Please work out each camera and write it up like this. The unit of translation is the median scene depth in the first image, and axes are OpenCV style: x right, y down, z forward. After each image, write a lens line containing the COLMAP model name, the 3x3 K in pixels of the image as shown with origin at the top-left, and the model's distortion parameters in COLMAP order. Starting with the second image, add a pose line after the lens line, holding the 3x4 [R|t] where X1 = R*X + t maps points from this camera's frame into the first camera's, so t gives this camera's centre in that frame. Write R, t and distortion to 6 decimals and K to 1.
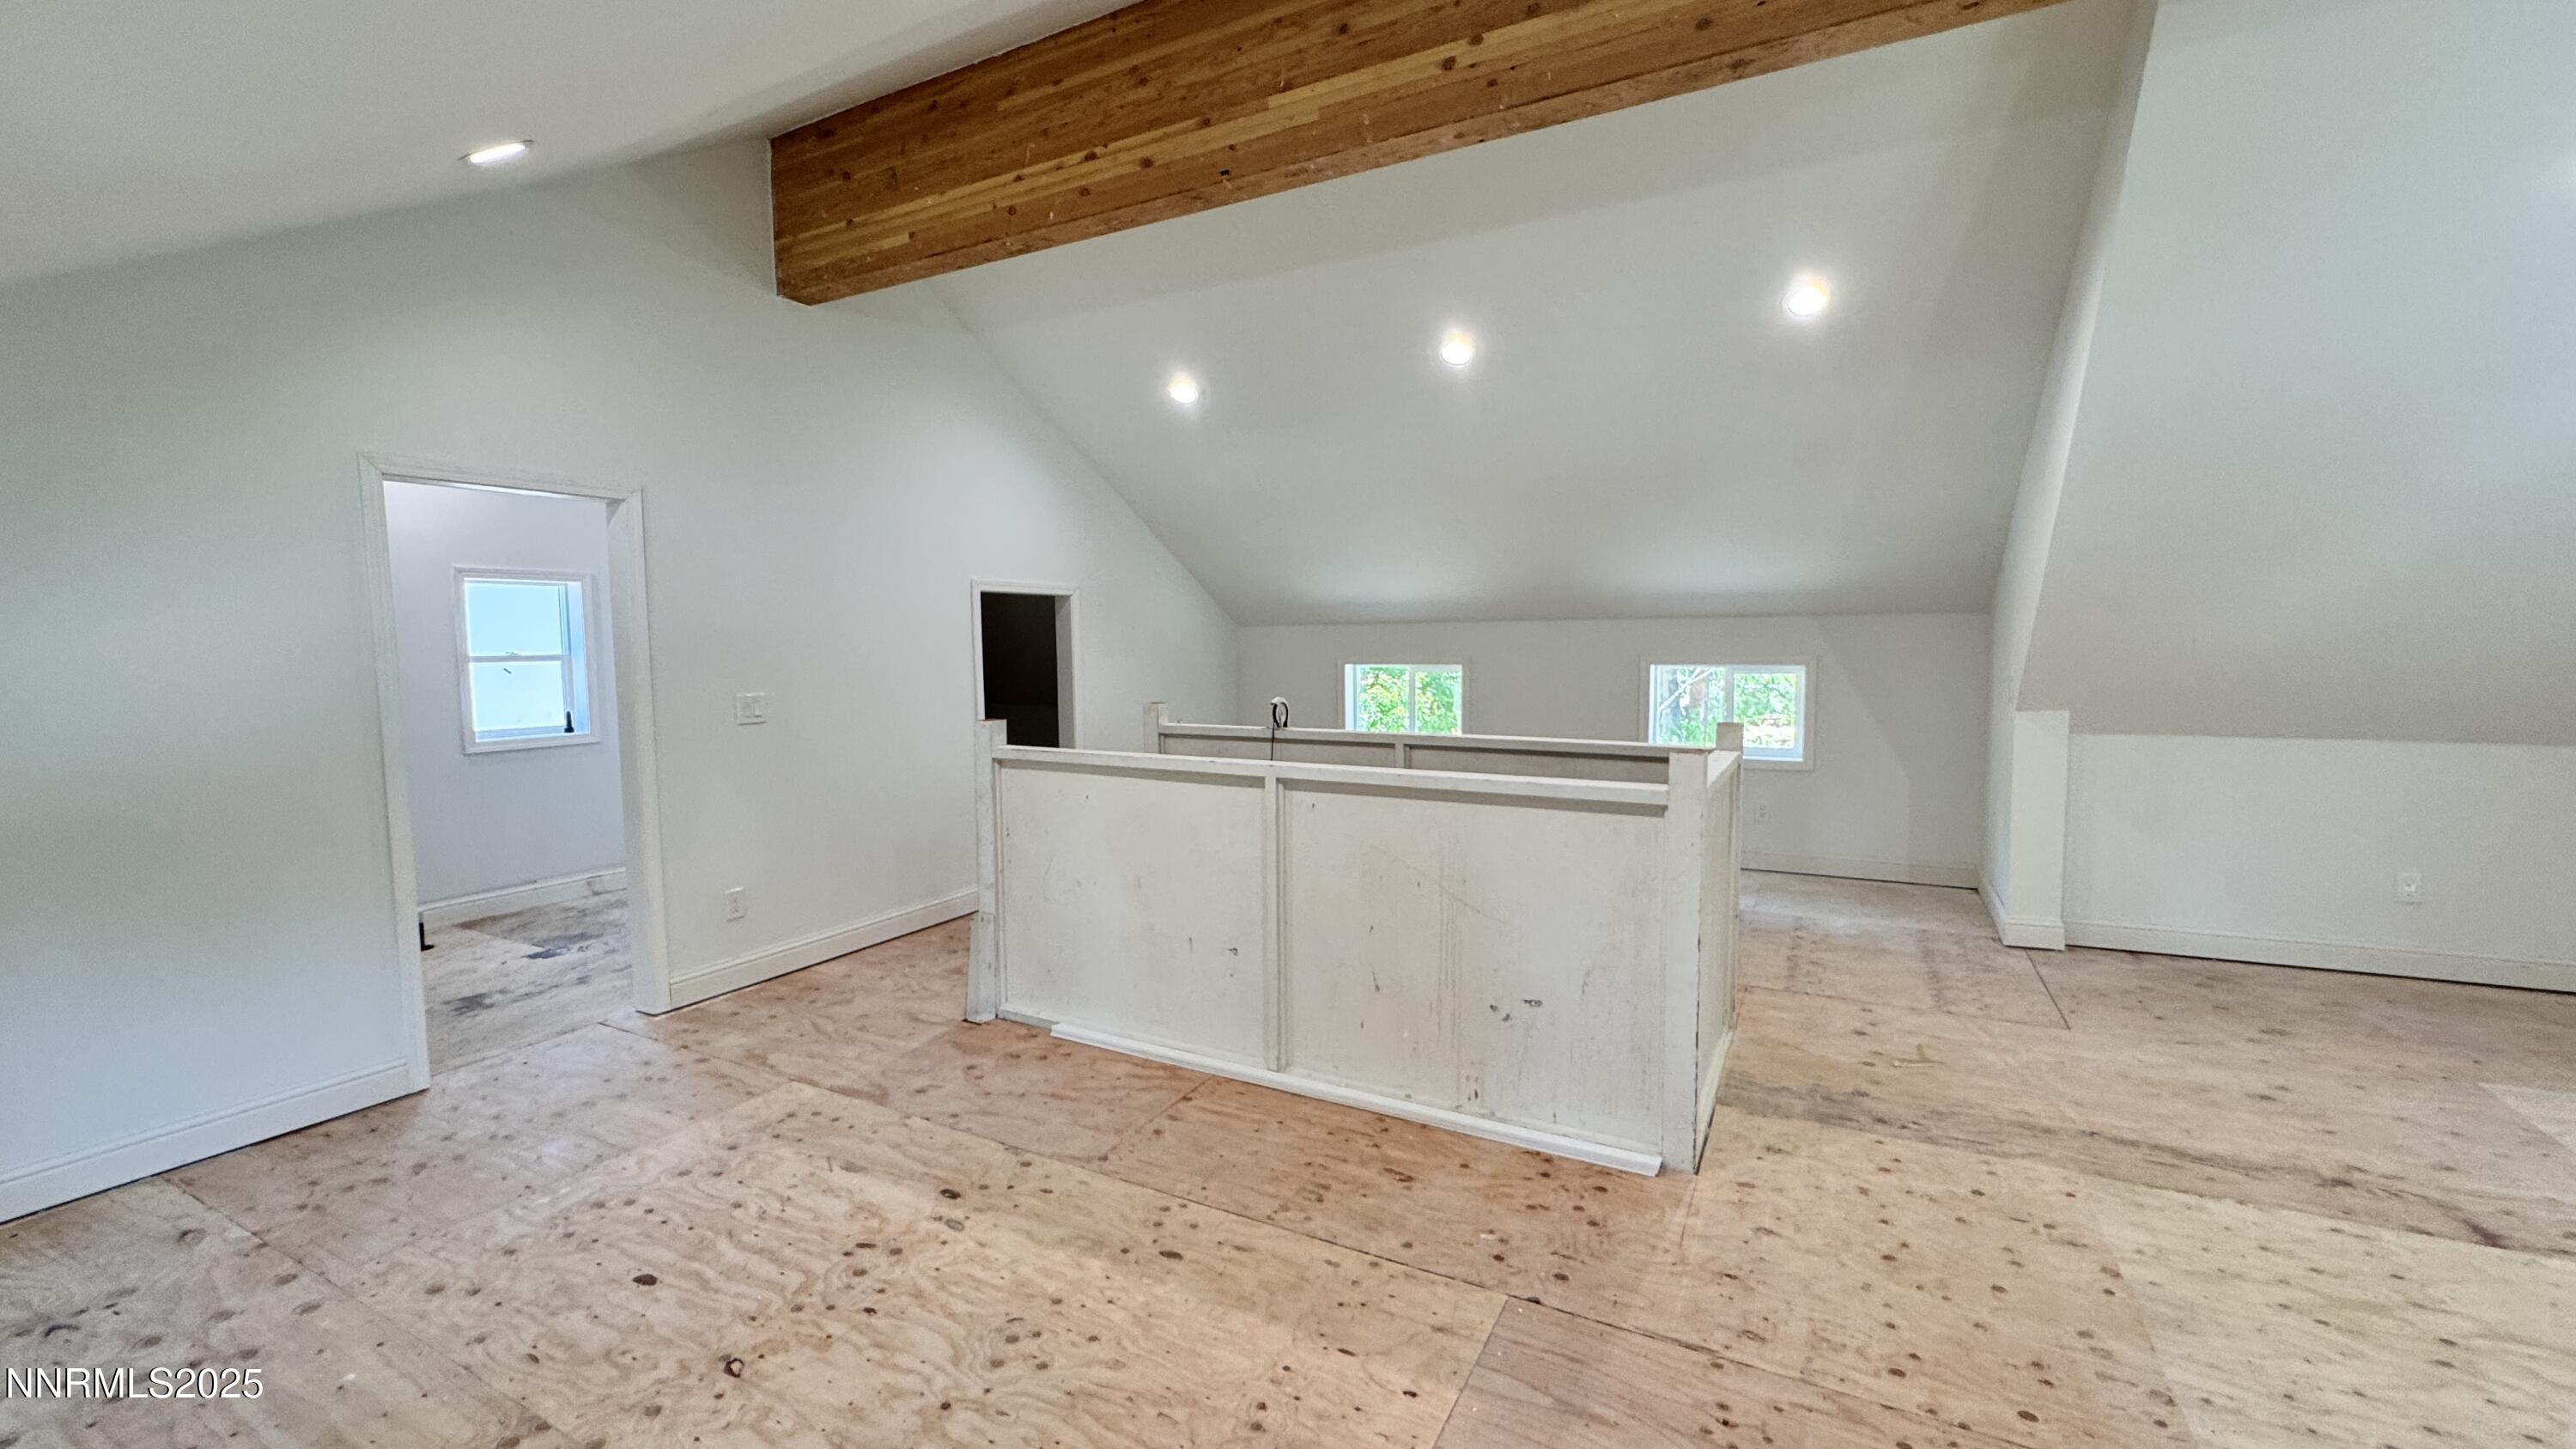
lens RADIAL K [[1034.5, 0, 1288.0], [0, 1034.5, 724.5], [0, 0, 1]] dist [-0.000566, 0.000807]
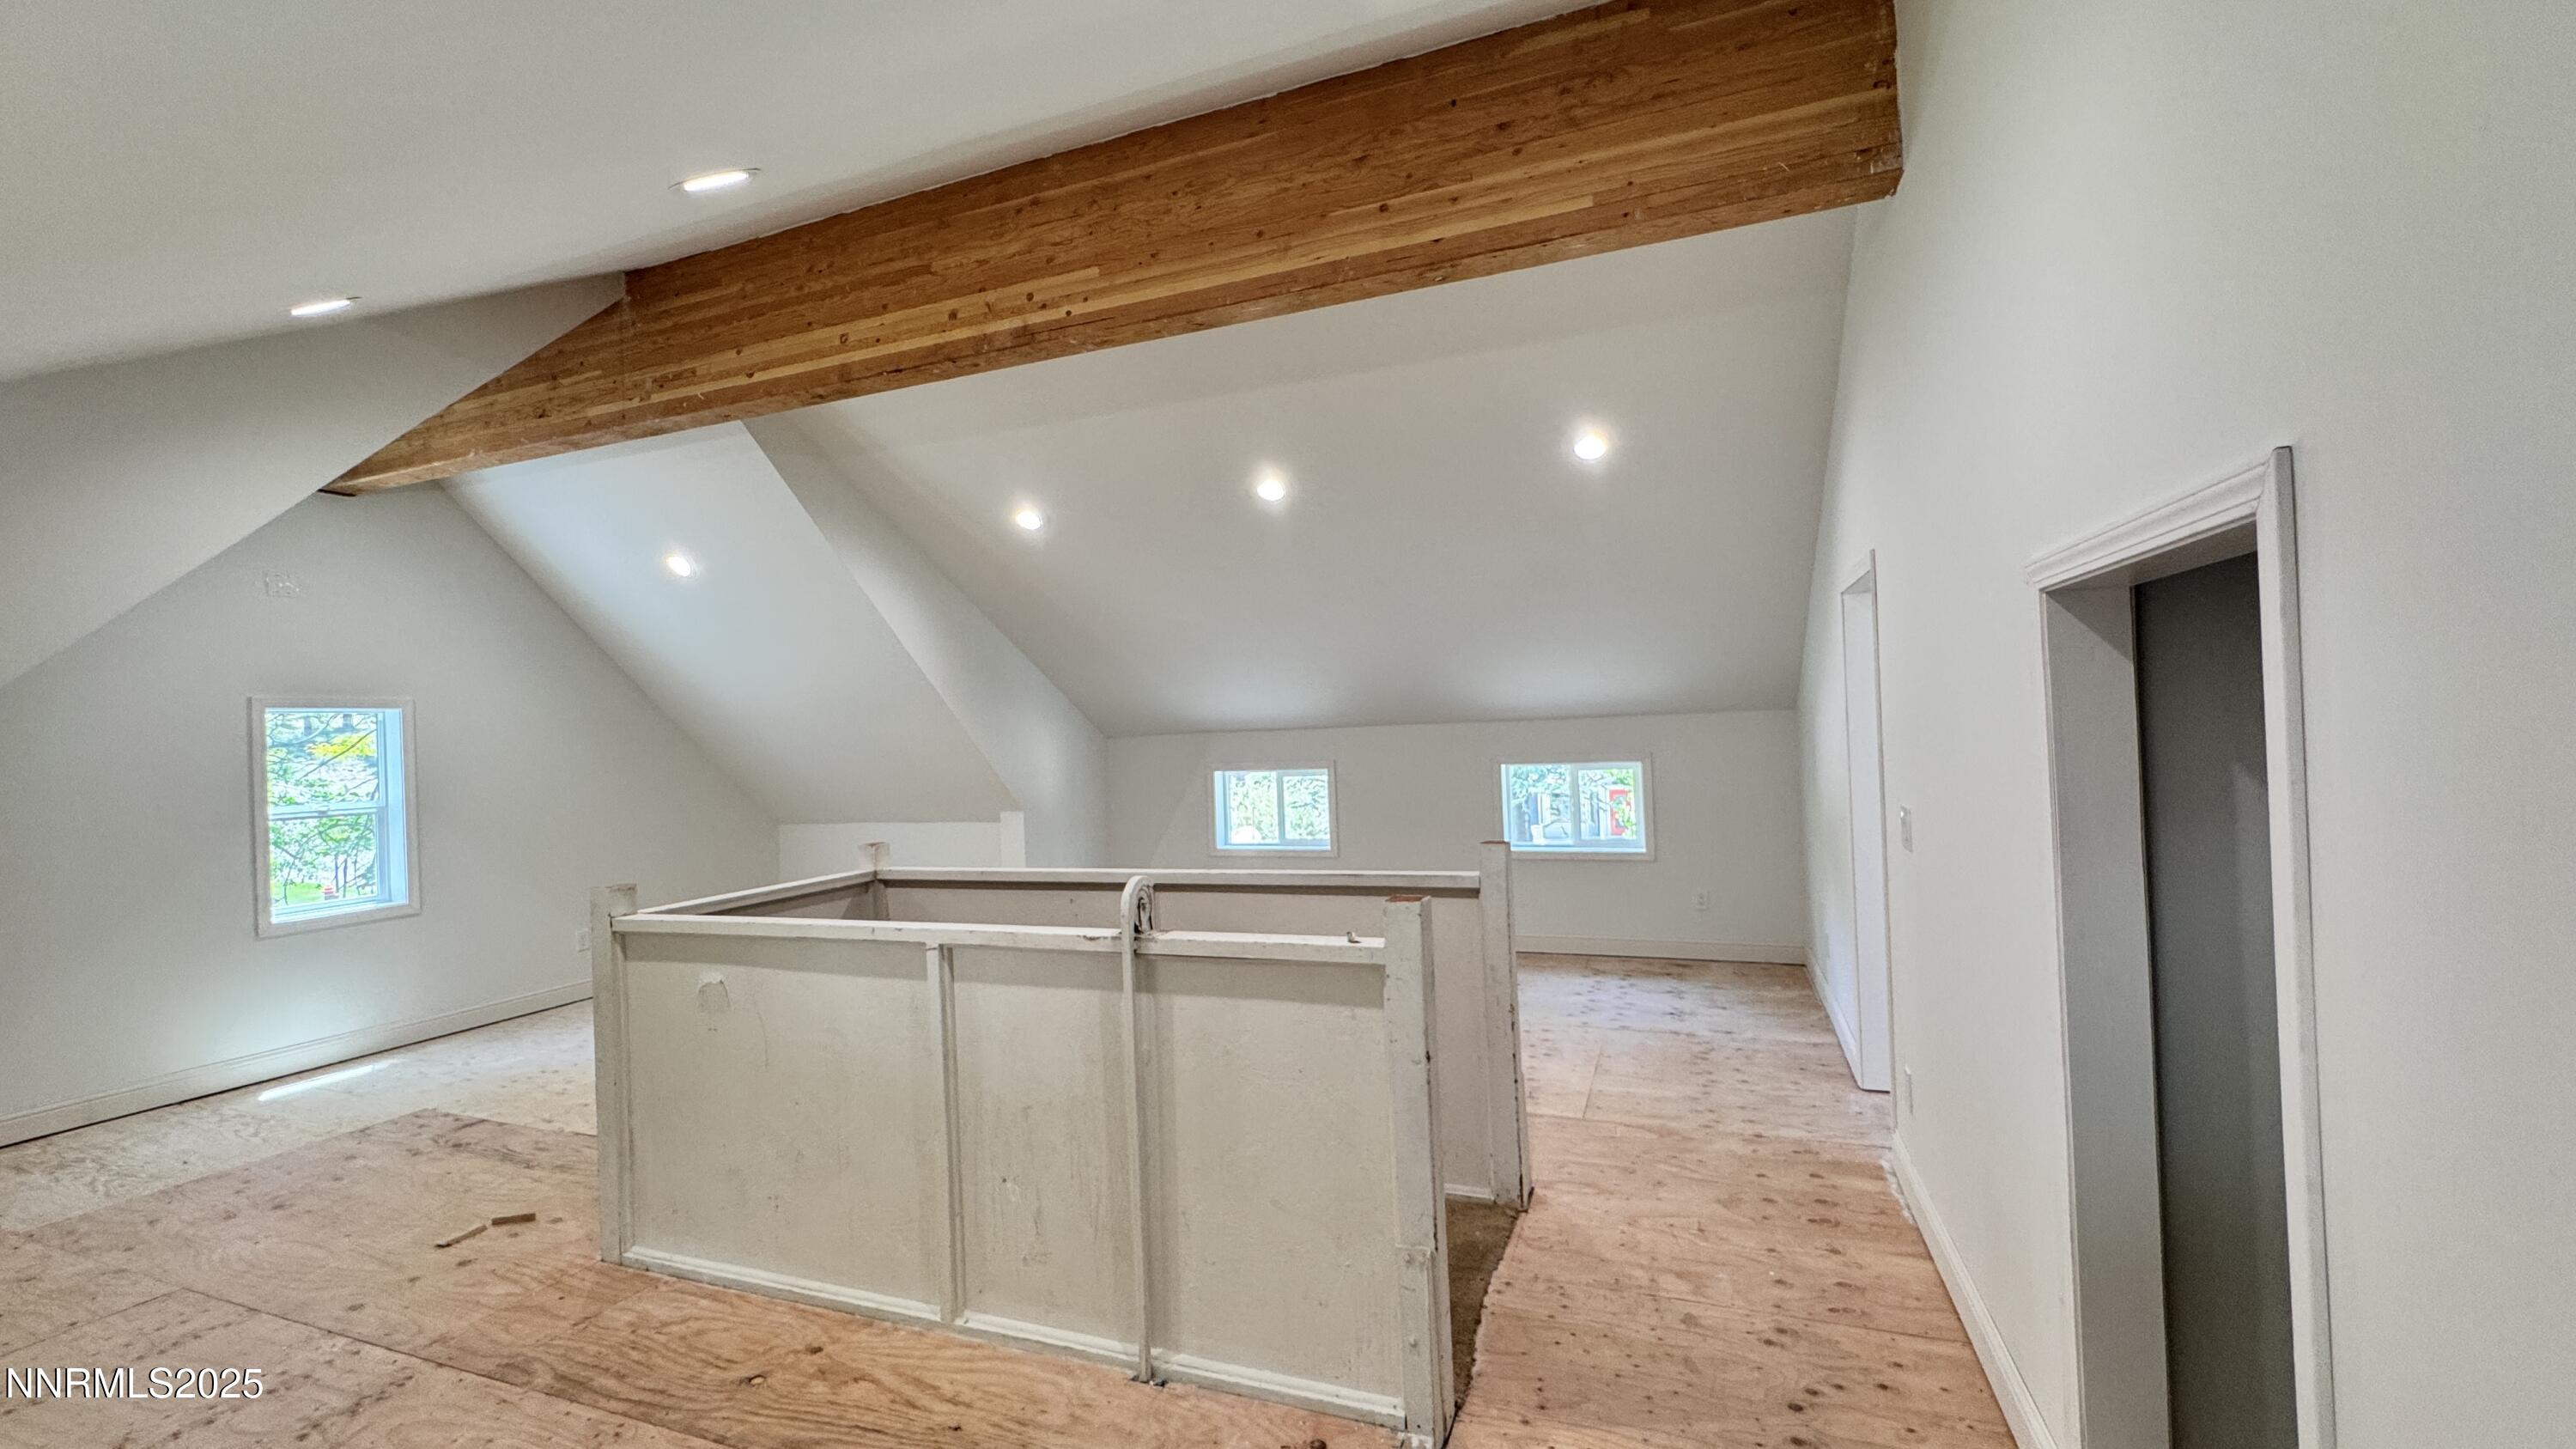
lens RADIAL K [[1034.5, 0, 1288.0], [0, 1034.5, 724.5], [0, 0, 1]] dist [-0.000566, 0.000807]
pose [[-0.992167, 0.046341, -0.116009, -0.040434], [0.037419, 0.996256, 0.077941, -0.220774], [0.119187, 0.072989, -0.990185, 2.330621]]
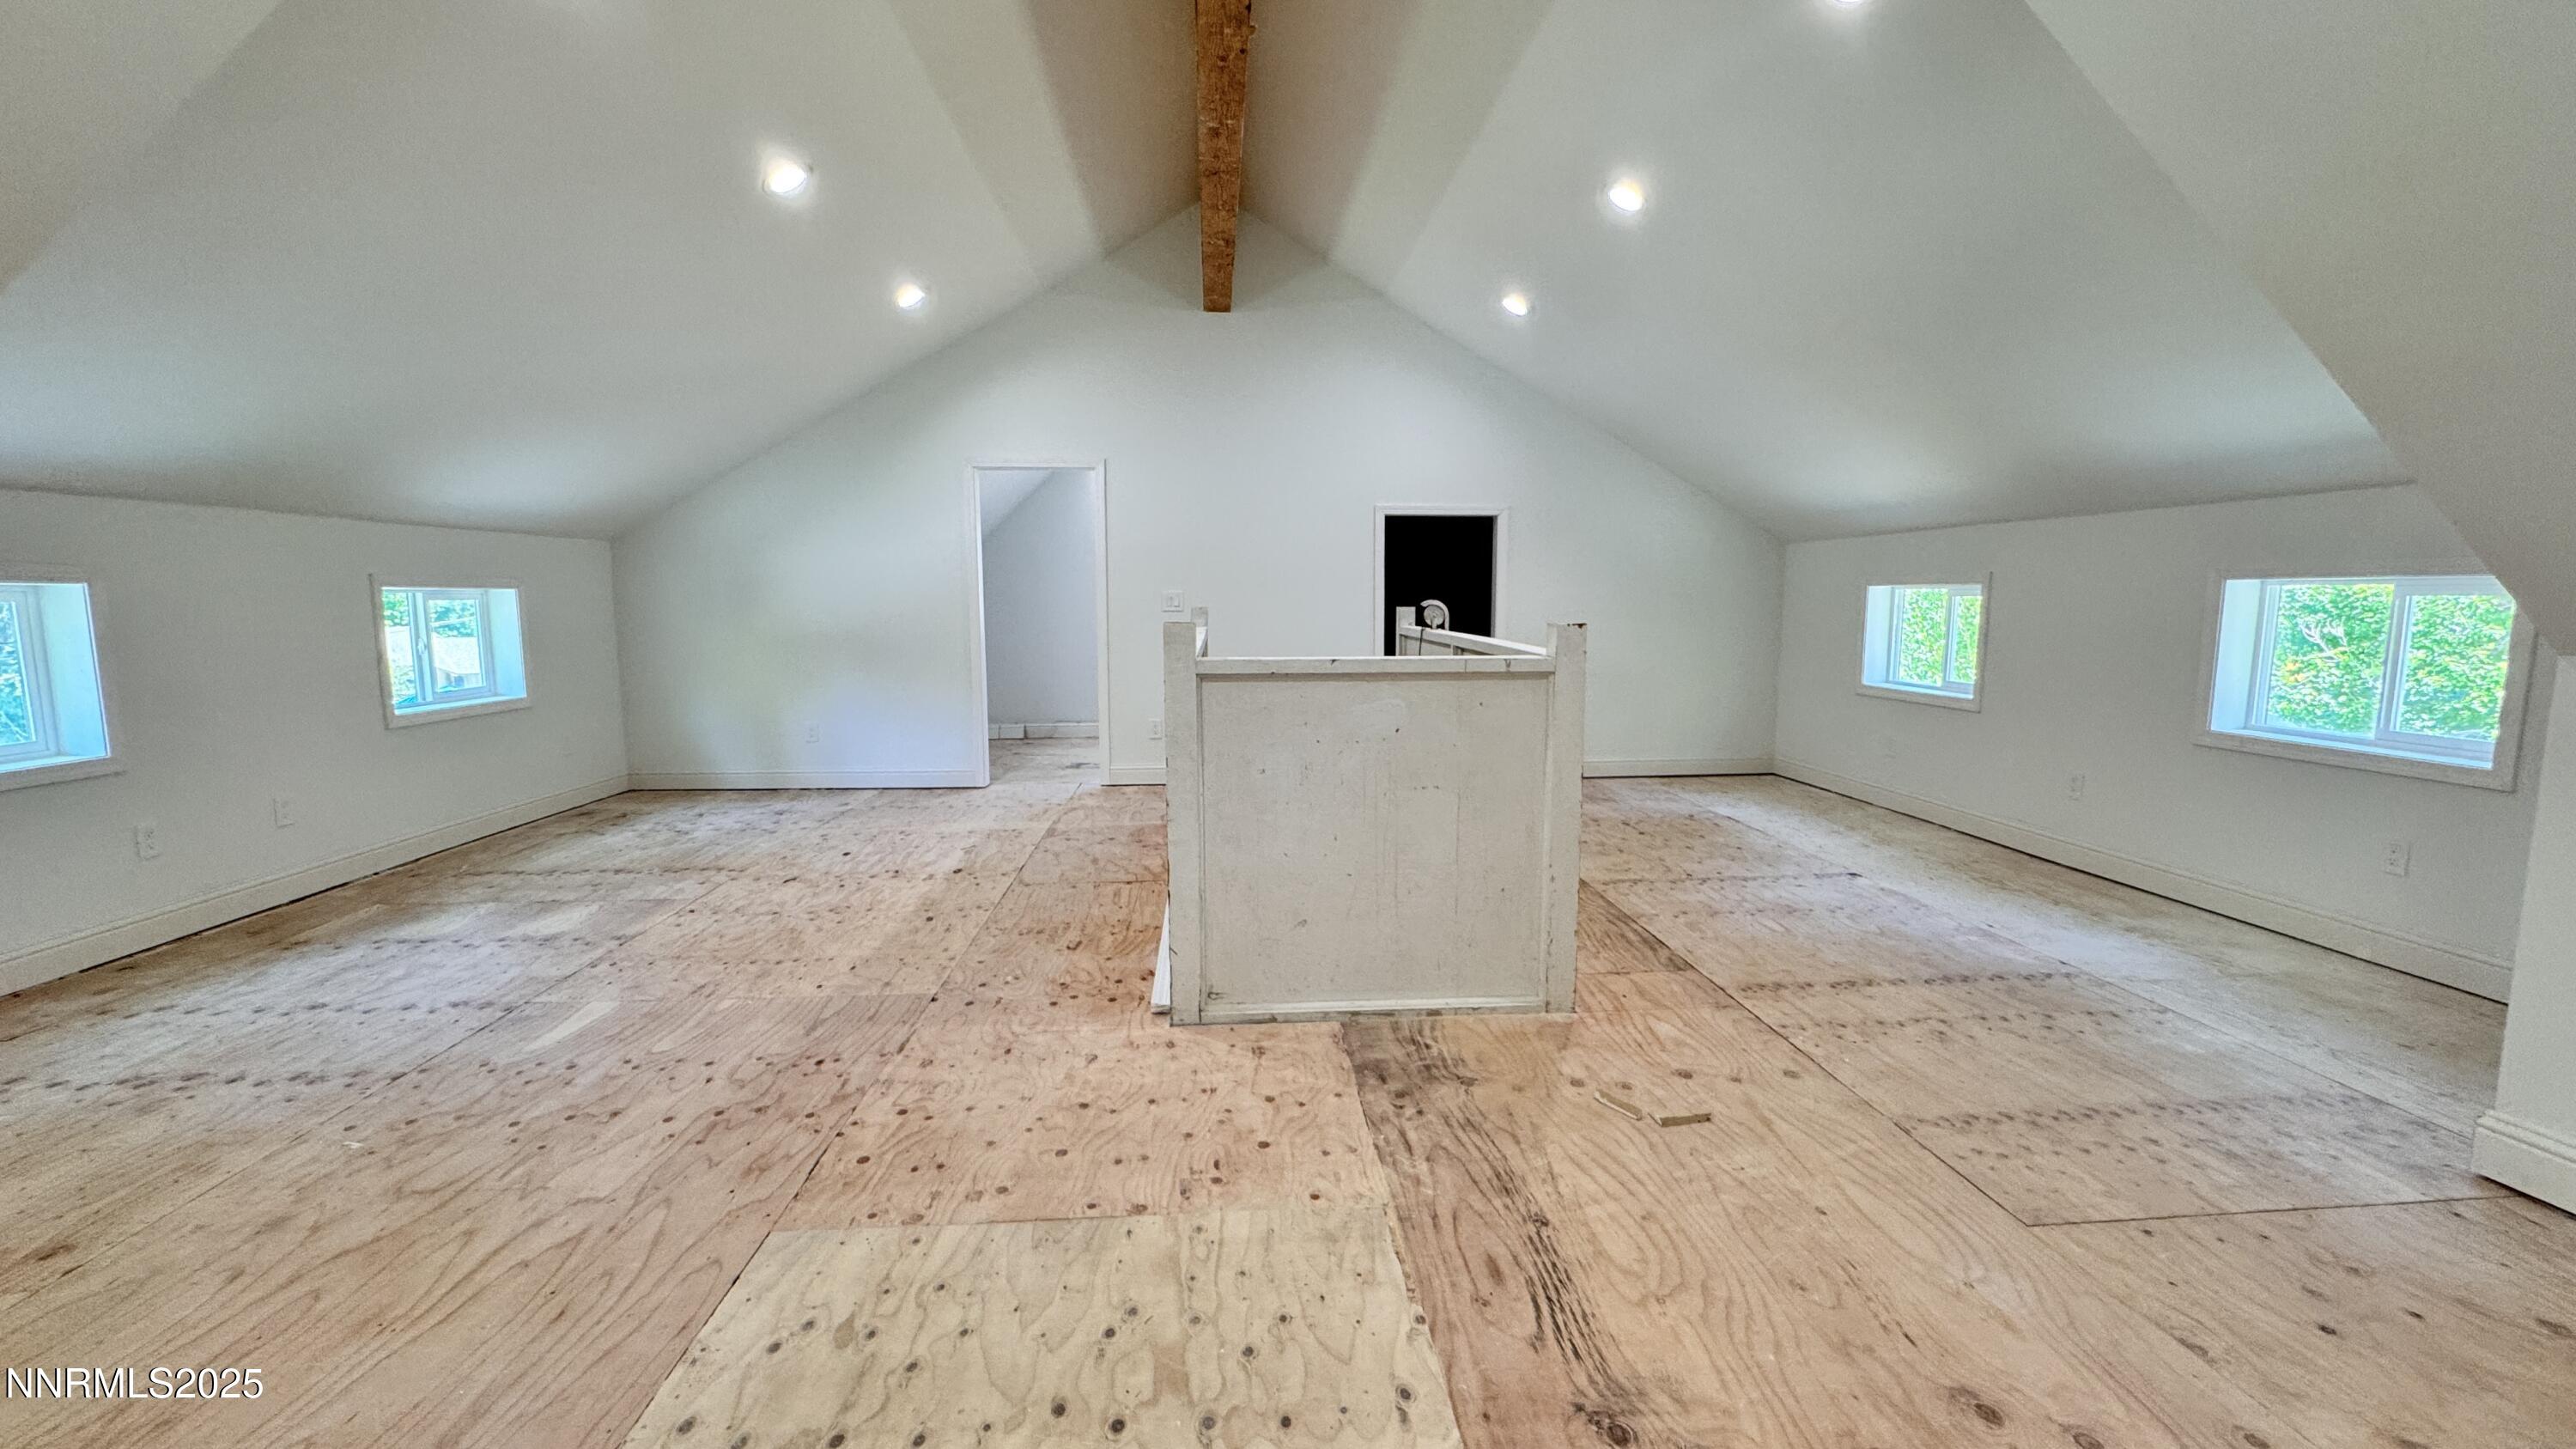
lens RADIAL K [[1034.5, 0, 1288.0], [0, 1034.5, 724.5], [0, 0, 1]] dist [-0.000566, 0.000807]
pose [[0.530927, 0.112605, -0.839903, 1.203924], [-0.074853, 0.993490, 0.085880, 0.029615], [0.844105, 0.017273, 0.535899, 0.491046]]
